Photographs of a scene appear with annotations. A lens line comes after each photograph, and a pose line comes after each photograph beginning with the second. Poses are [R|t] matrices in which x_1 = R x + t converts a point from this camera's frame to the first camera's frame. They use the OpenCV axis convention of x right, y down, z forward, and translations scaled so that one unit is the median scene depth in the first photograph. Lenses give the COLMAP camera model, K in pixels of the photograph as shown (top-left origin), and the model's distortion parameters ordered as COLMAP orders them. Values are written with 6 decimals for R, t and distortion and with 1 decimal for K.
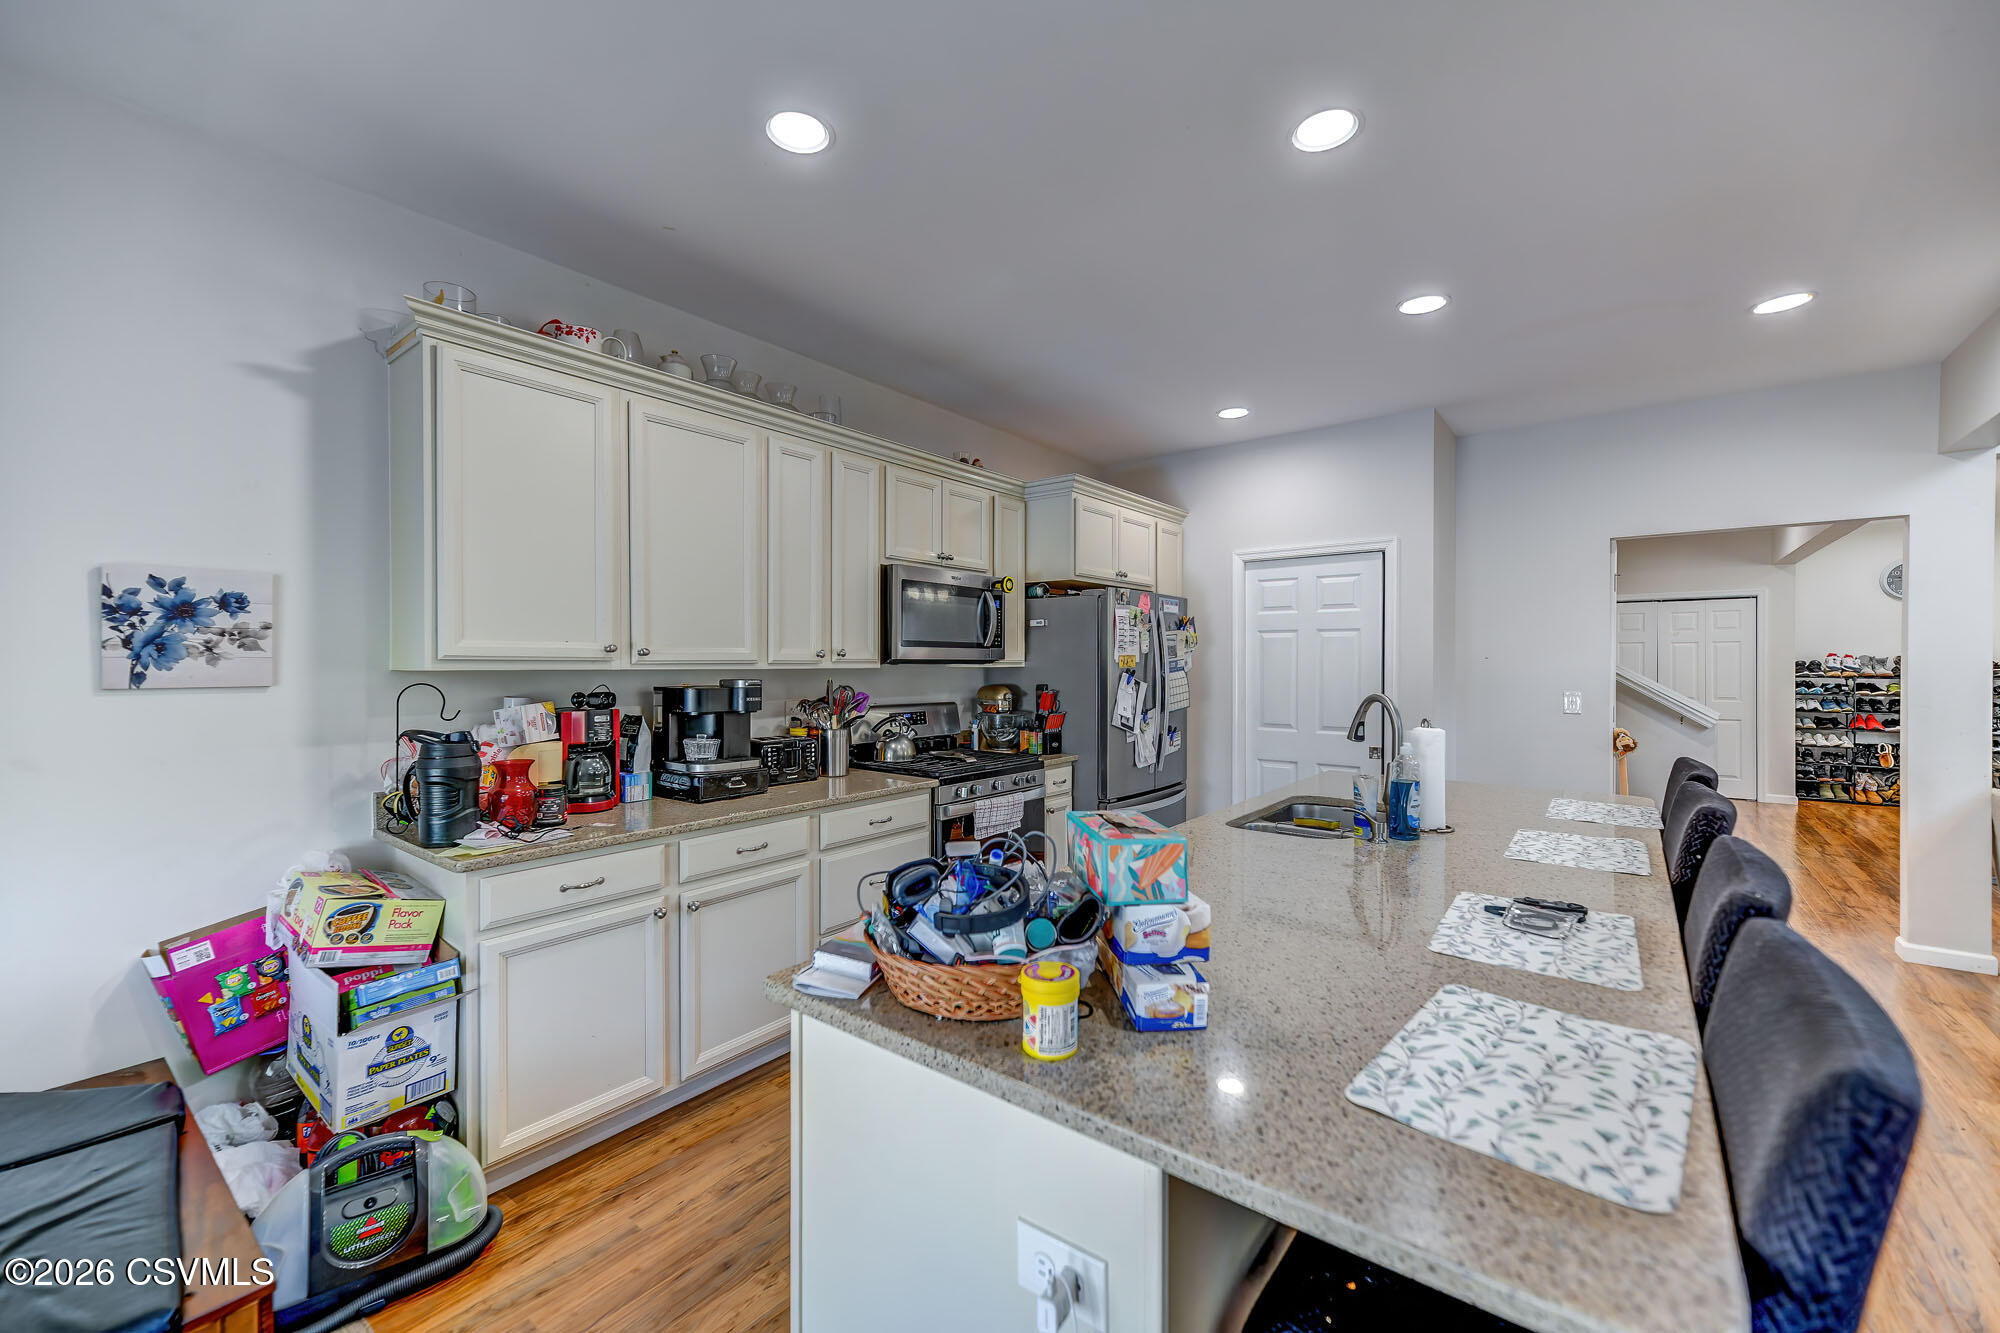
lens RADIAL K [[812.0, 0, 1003.2], [0, 812.0, 651.5], [0, 0, 1]] dist [0.021348, -0.006517]
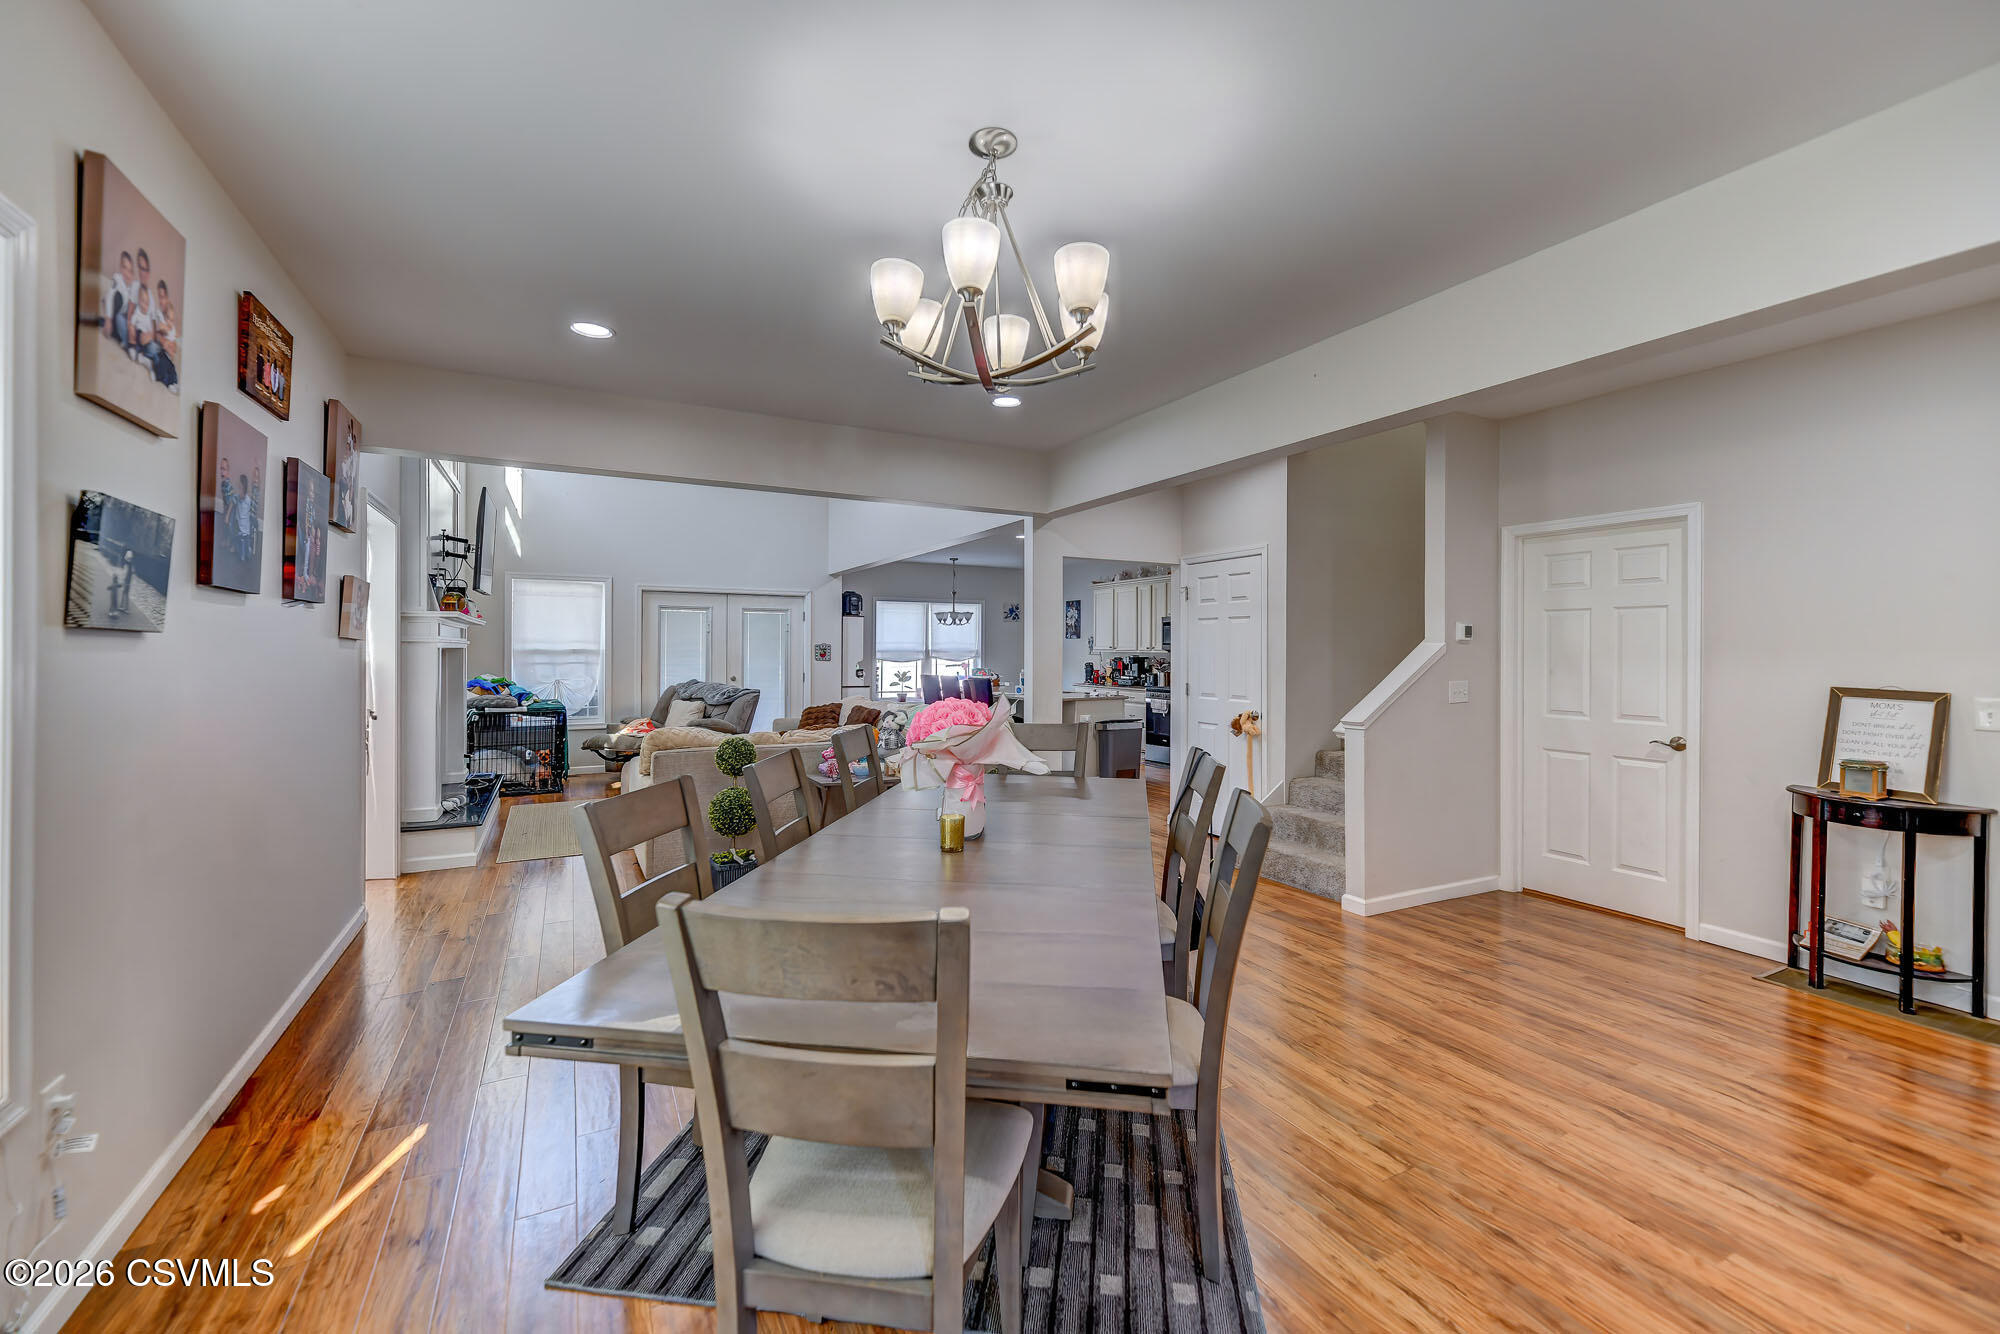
lens RADIAL K [[812.0, 0, 1003.2], [0, 812.0, 652.0], [0, 0, 1]] dist [0.021348, -0.006517]
pose [[-0.412797, -0.003215, -0.910817, 2.795242], [0.000413, 0.999993, -0.003717, 0.028625], [0.910823, -0.001910, -0.412793, 1.692590]]
